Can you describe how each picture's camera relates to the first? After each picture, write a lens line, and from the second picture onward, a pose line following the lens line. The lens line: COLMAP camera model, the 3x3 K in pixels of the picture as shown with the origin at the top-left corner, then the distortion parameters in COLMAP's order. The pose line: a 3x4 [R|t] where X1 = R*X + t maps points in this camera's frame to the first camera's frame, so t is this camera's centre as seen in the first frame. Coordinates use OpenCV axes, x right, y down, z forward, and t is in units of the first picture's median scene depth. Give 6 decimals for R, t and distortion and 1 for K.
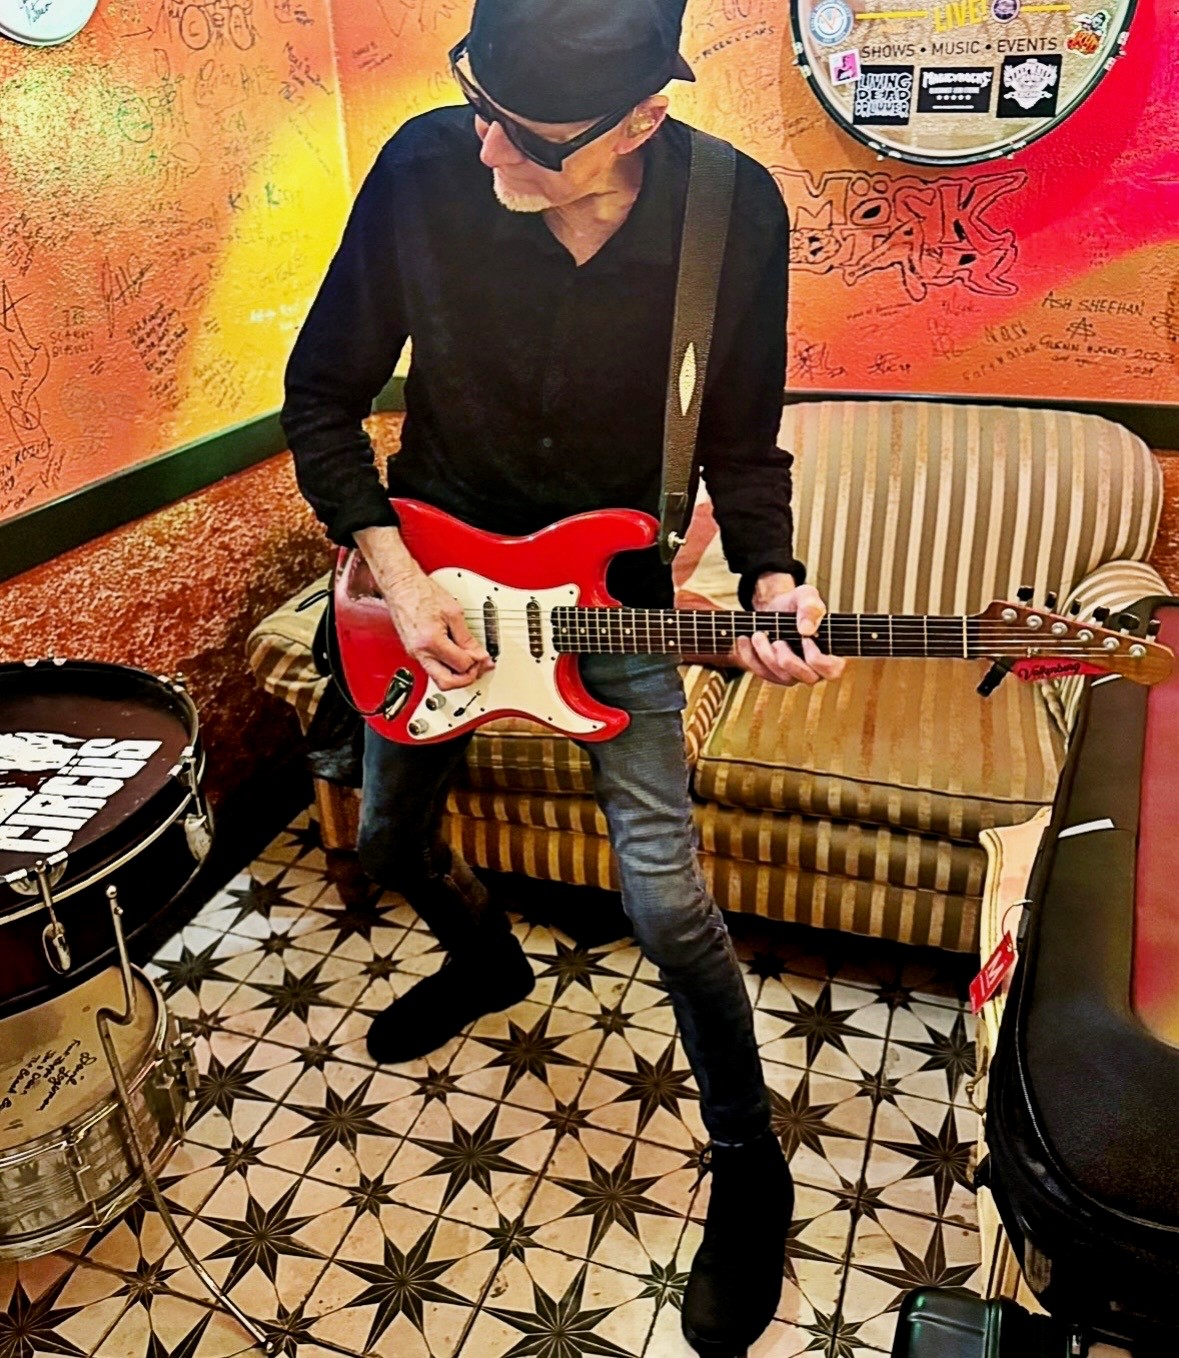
lens RADIAL K [[1192.8, 0, 596.3], [0, 1192.8, 675.3], [0, 0, 1]] dist [0.047642, -0.047410]
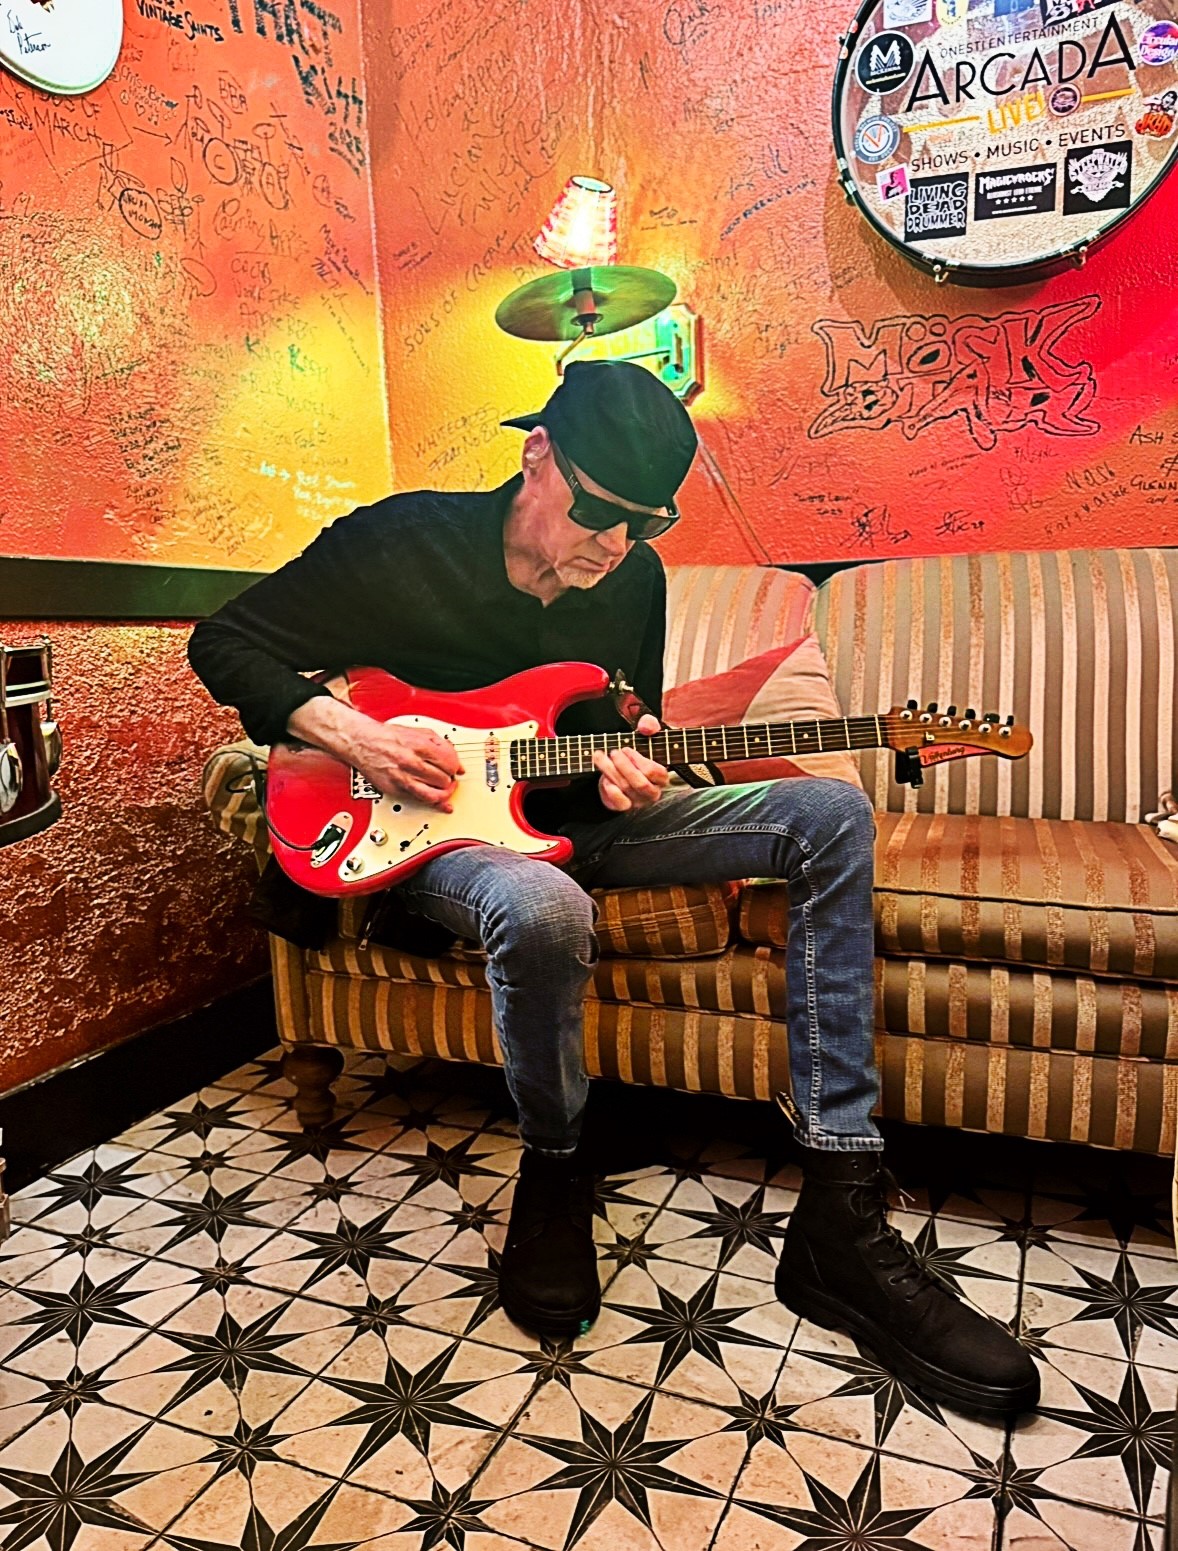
lens RADIAL K [[1170.6, 0, 587.9], [0, 1170.6, 773.3], [0, 0, 1]] dist [-0.015839, 0.022105]
pose [[0.997947, 0.005783, -0.063788, 0.029282], [-0.022513, 0.964037, -0.264814, 0.188302], [0.059963, 0.265706, 0.962188, 0.232623]]
